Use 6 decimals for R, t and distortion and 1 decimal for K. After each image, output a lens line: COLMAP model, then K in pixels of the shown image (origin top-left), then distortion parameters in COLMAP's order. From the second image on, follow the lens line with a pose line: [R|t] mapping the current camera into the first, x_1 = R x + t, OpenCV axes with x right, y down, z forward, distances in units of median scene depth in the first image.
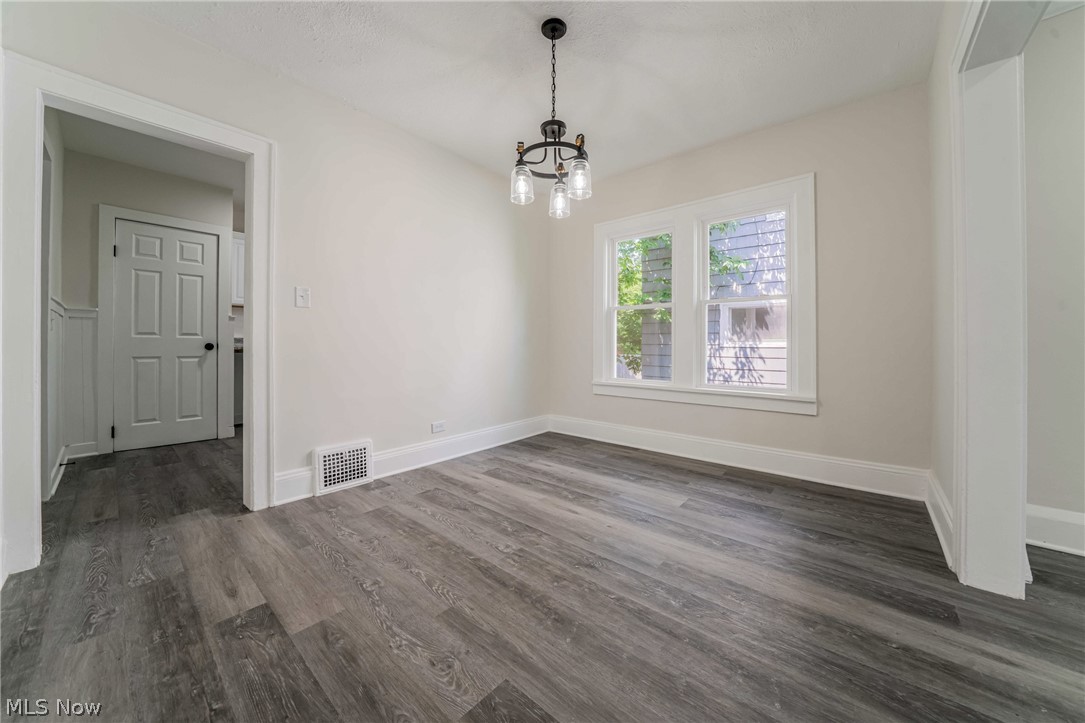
lens RADIAL K [[381.6, 0, 537.2], [0, 381.6, 343.4], [0, 0, 1]] dist [-0.013758, 0.000279]
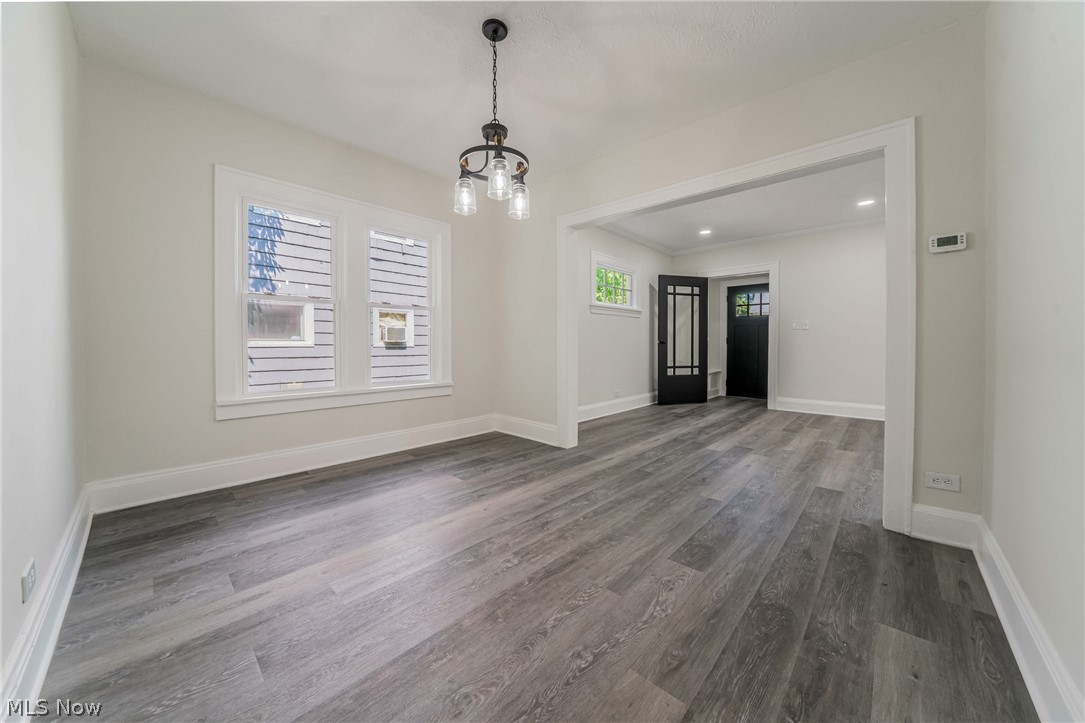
lens RADIAL K [[381.6, 0, 537.2], [0, 381.6, 343.4], [0, 0, 1]] dist [-0.013758, 0.000279]
pose [[0.041591, 0.001576, 0.999133, -1.144704], [-0.006912, 0.999975, -0.001290, -0.008545], [-0.999111, -0.006852, 0.041601, 0.998013]]
